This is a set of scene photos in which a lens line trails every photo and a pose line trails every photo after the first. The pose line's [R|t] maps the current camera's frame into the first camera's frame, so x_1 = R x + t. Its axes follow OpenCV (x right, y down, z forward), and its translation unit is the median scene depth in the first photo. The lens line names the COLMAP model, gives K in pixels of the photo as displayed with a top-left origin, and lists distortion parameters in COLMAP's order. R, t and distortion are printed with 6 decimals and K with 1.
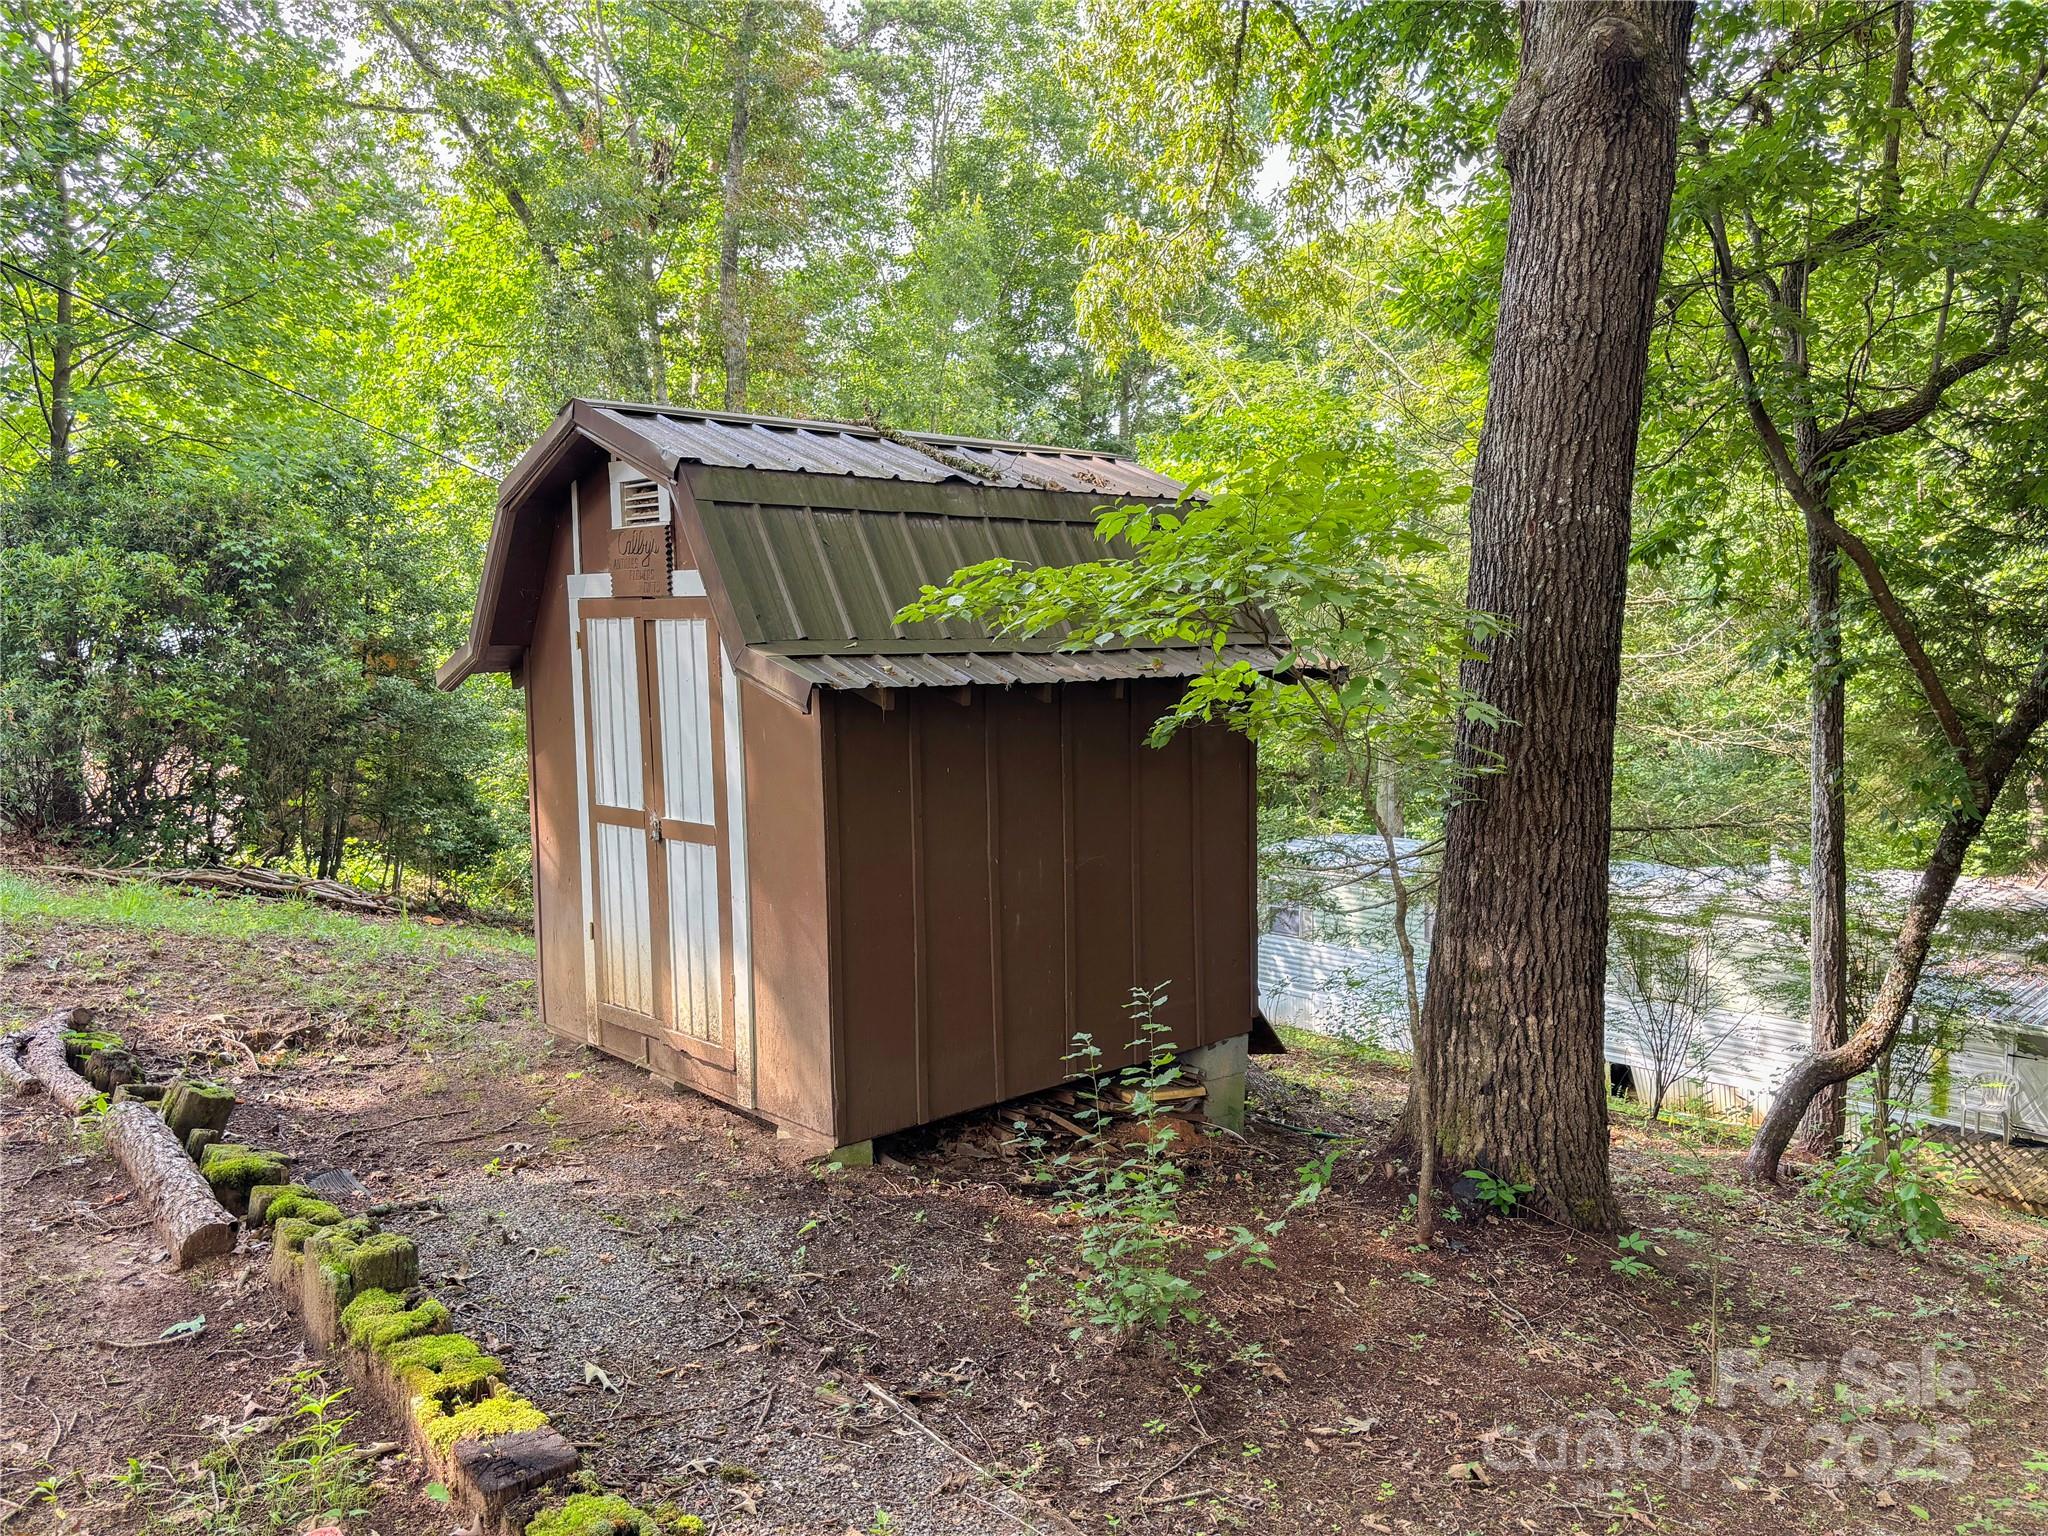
lens RADIAL K [[1536.9, 0, 1034.5], [0, 1536.9, 774.1], [0, 0, 1]] dist [0.049910, -0.057387]
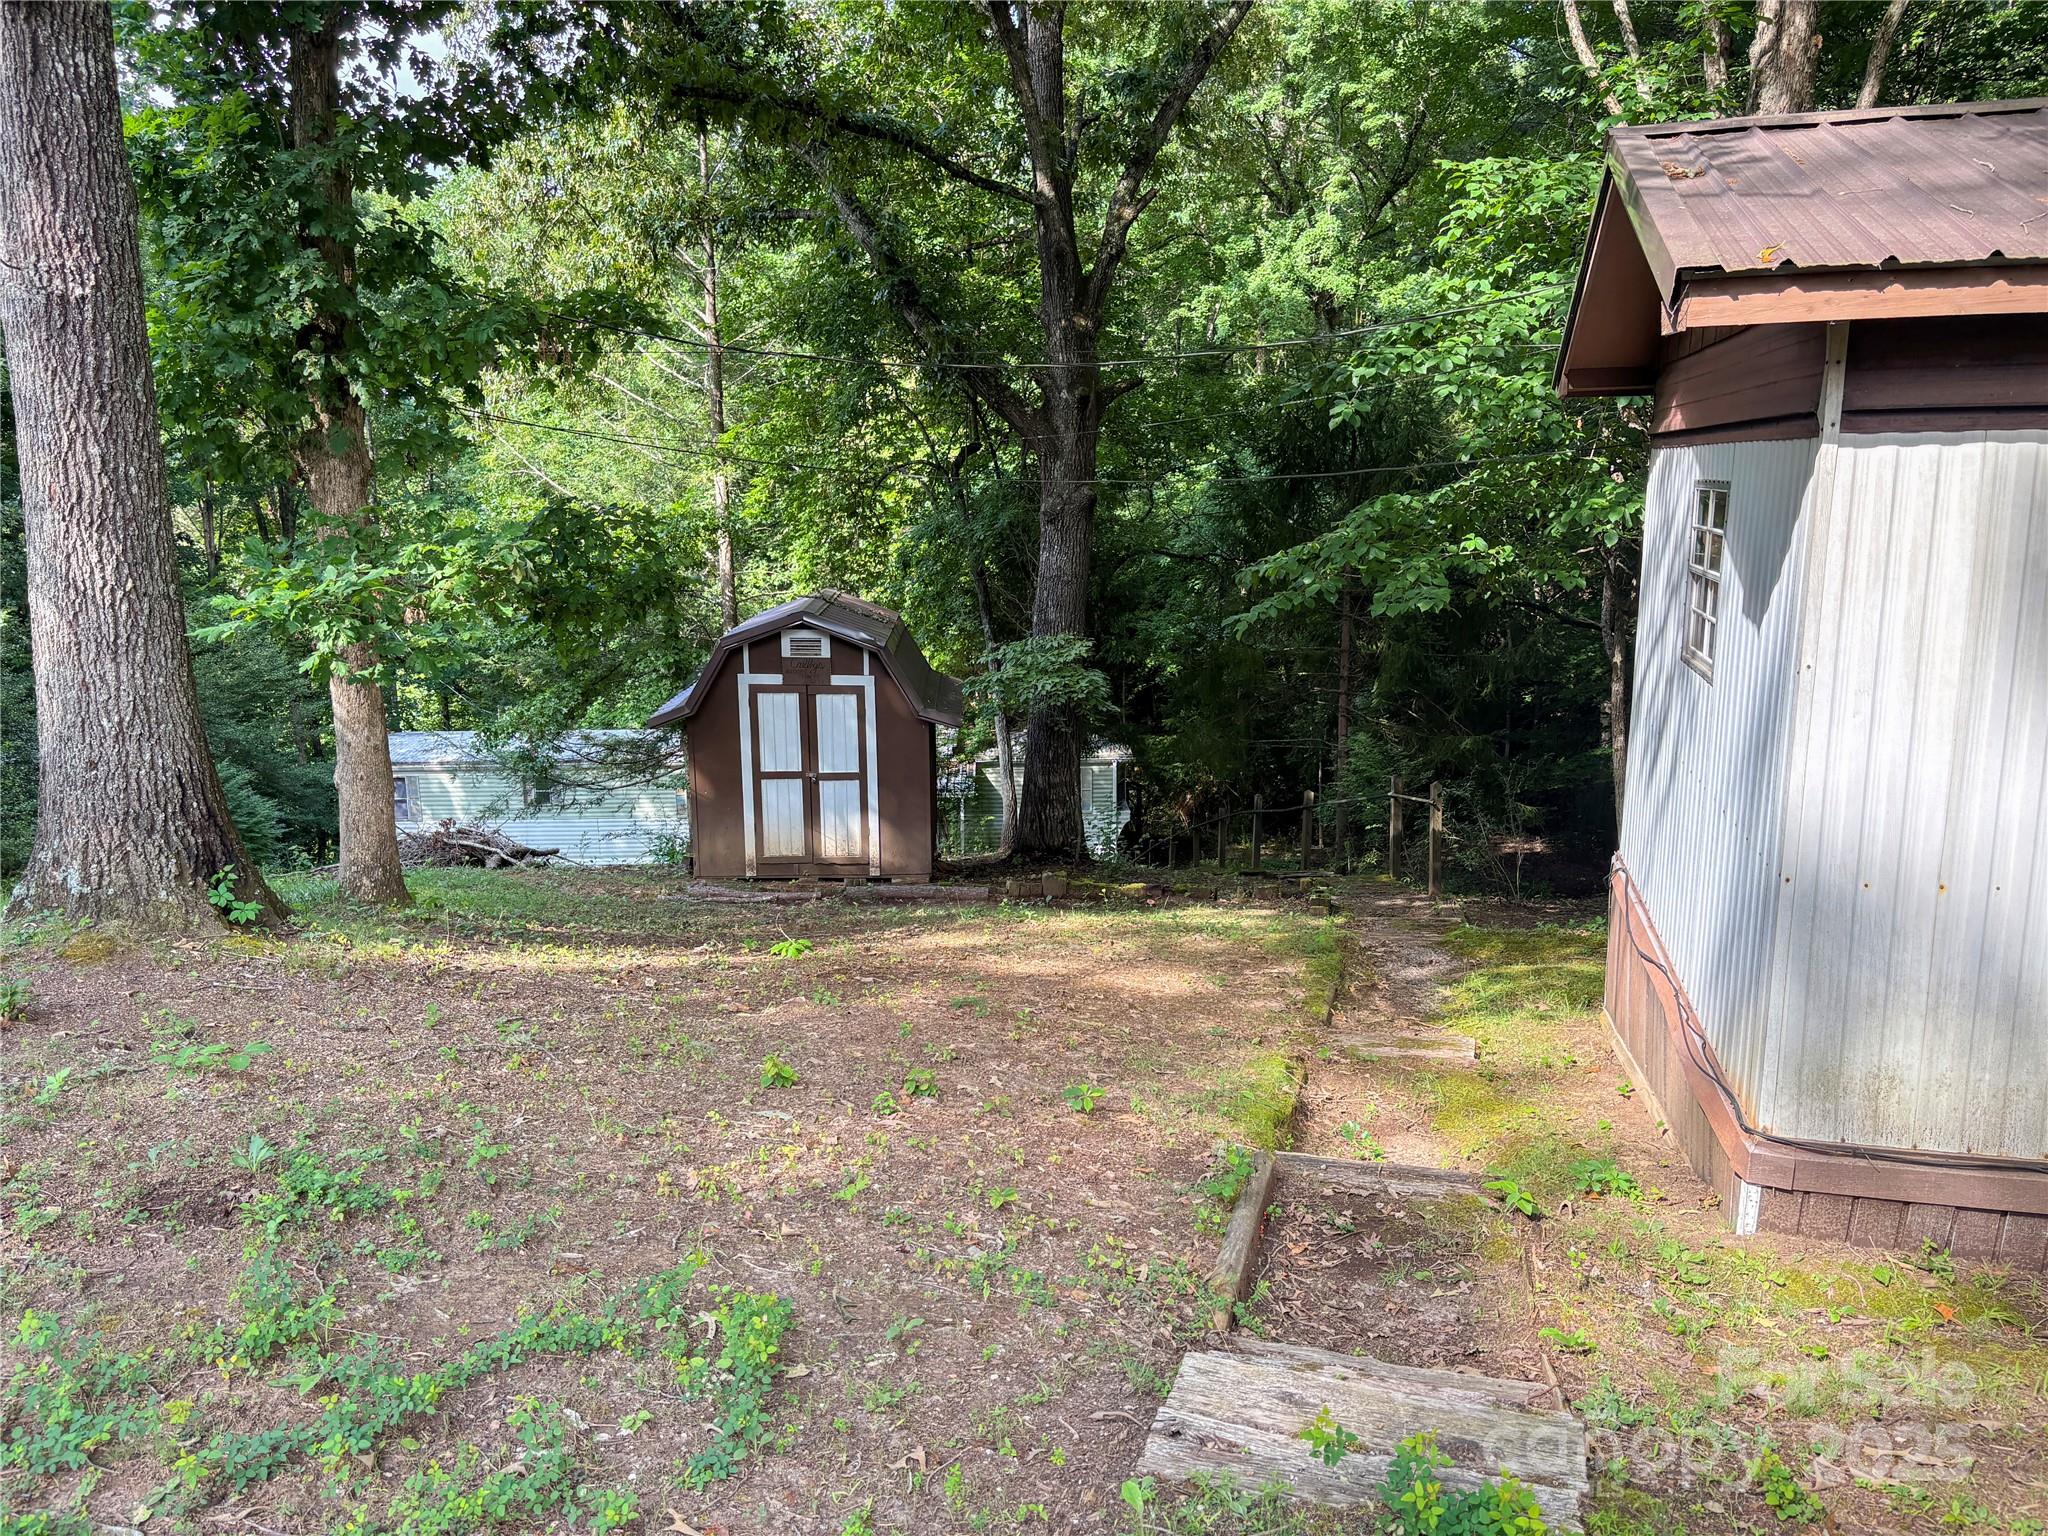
lens RADIAL K [[1536.9, 0, 1020.9], [0, 1536.9, 776.3], [0, 0, 1]] dist [0.049910, -0.057387]
pose [[0.647250, -0.136355, 0.749983, -1.832571], [0.058049, 0.989831, 0.129865, -0.260690], [-0.760064, -0.040519, 0.648583, -0.827856]]
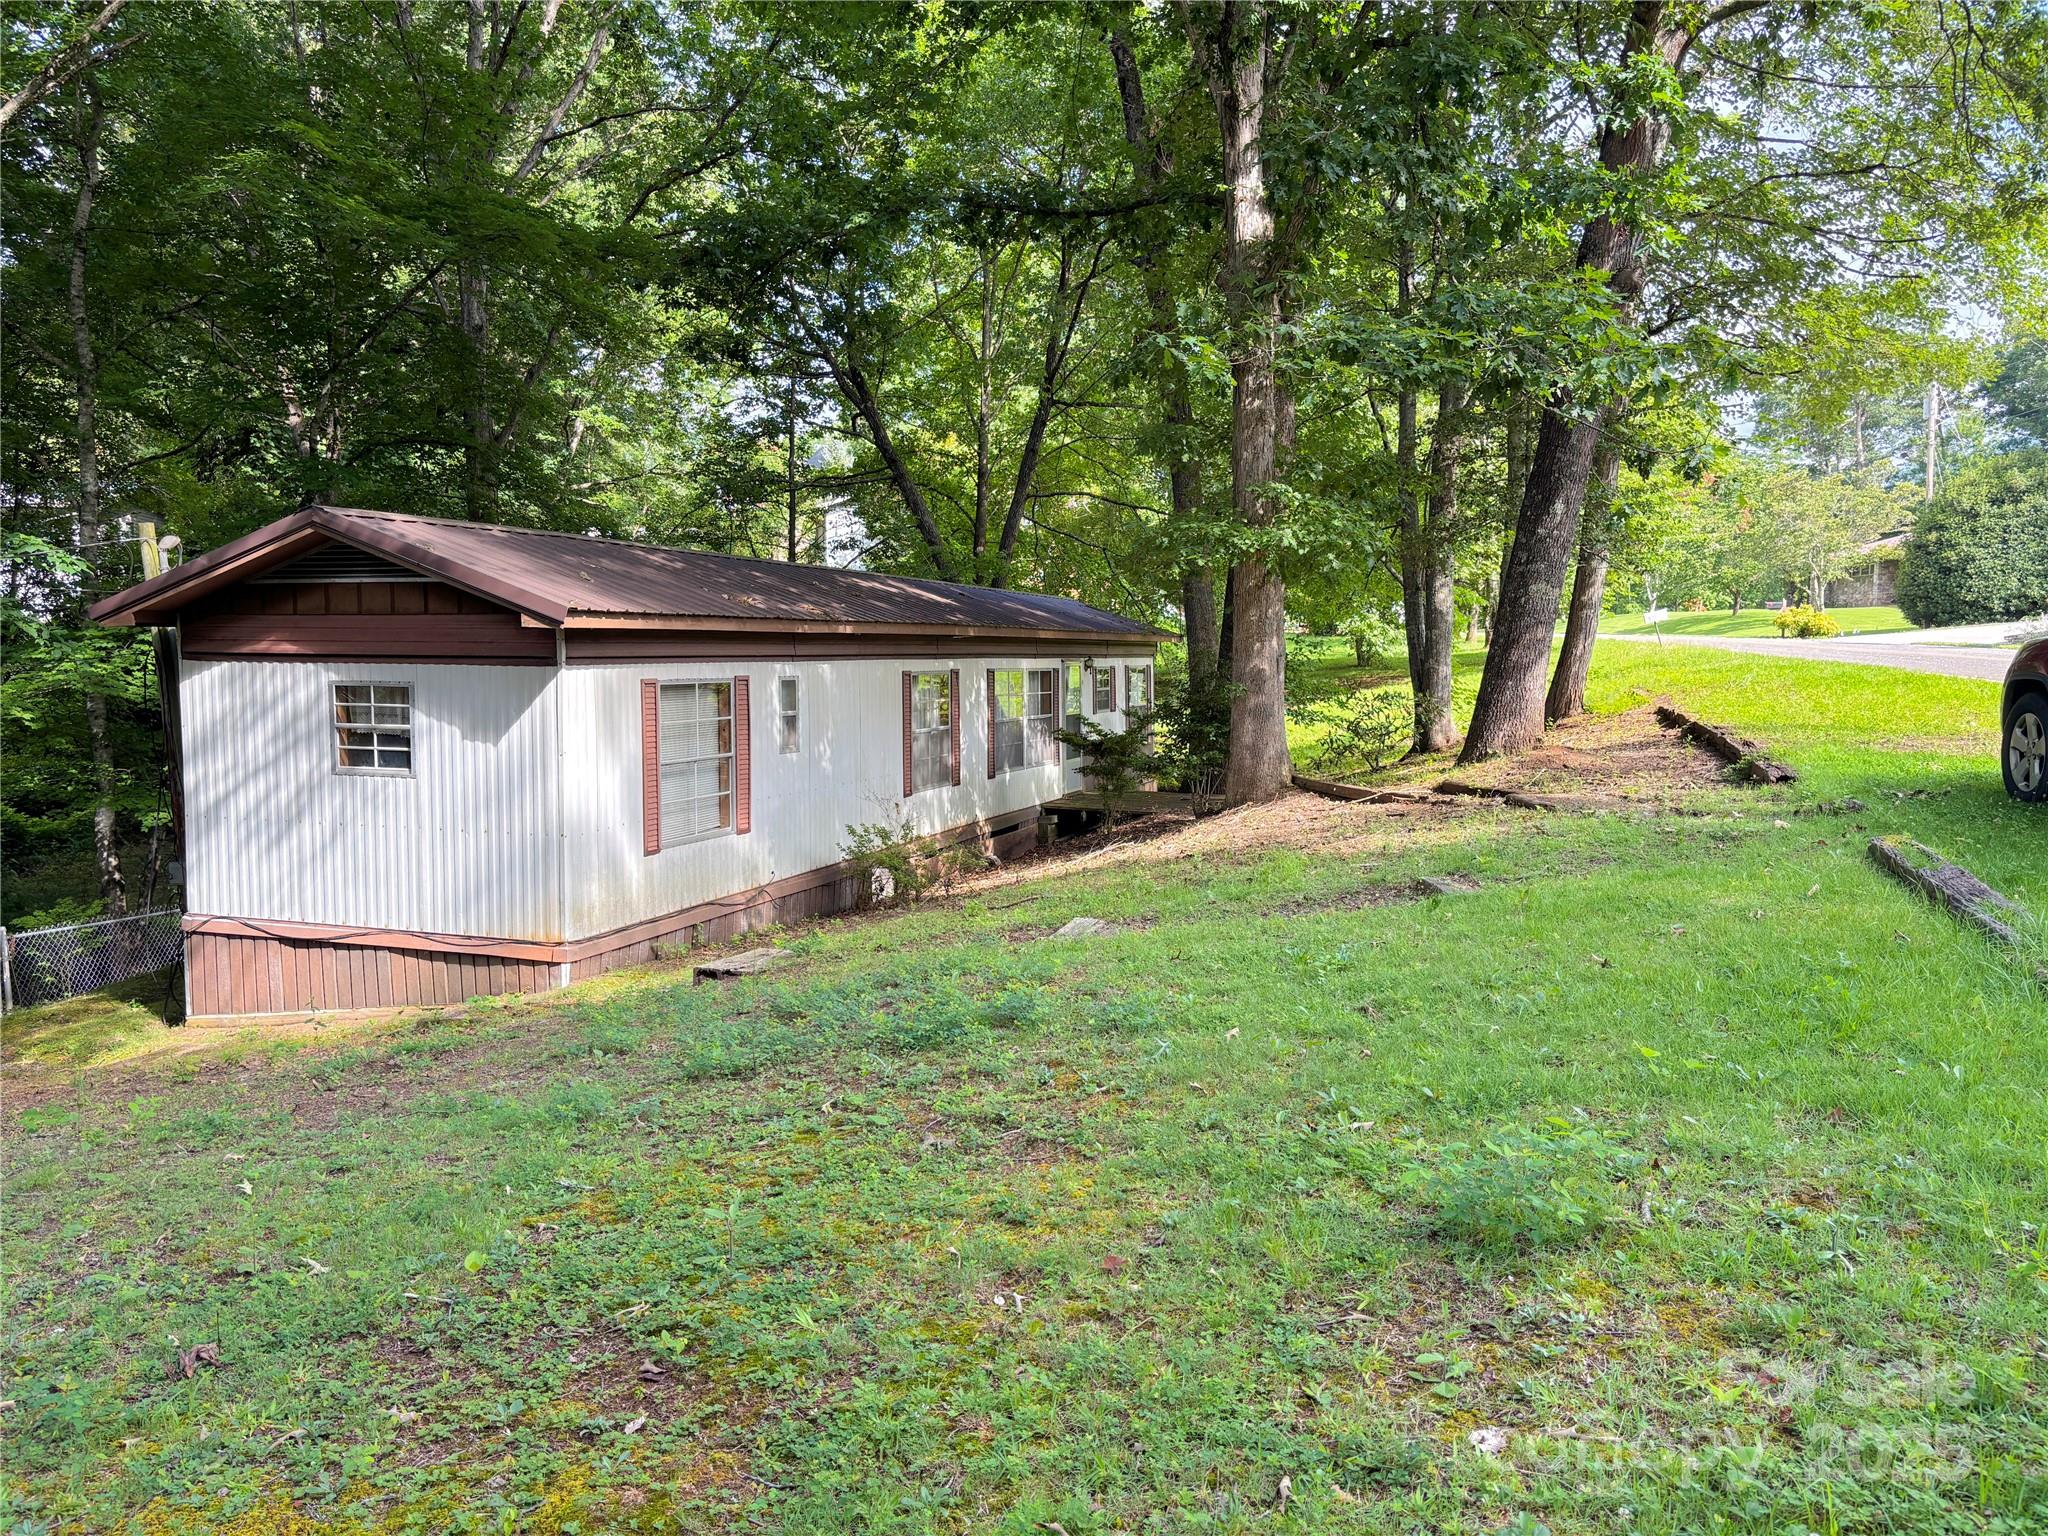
lens RADIAL K [[1536.9, 0, 1024.1], [0, 1536.9, 793.6], [0, 0, 1]] dist [0.049910, -0.057387]
pose [[-0.707473, -0.054589, 0.704629, -2.655568], [0.058651, 0.989039, 0.135509, -0.355784], [-0.704303, 0.137196, -0.696516, 0.155346]]
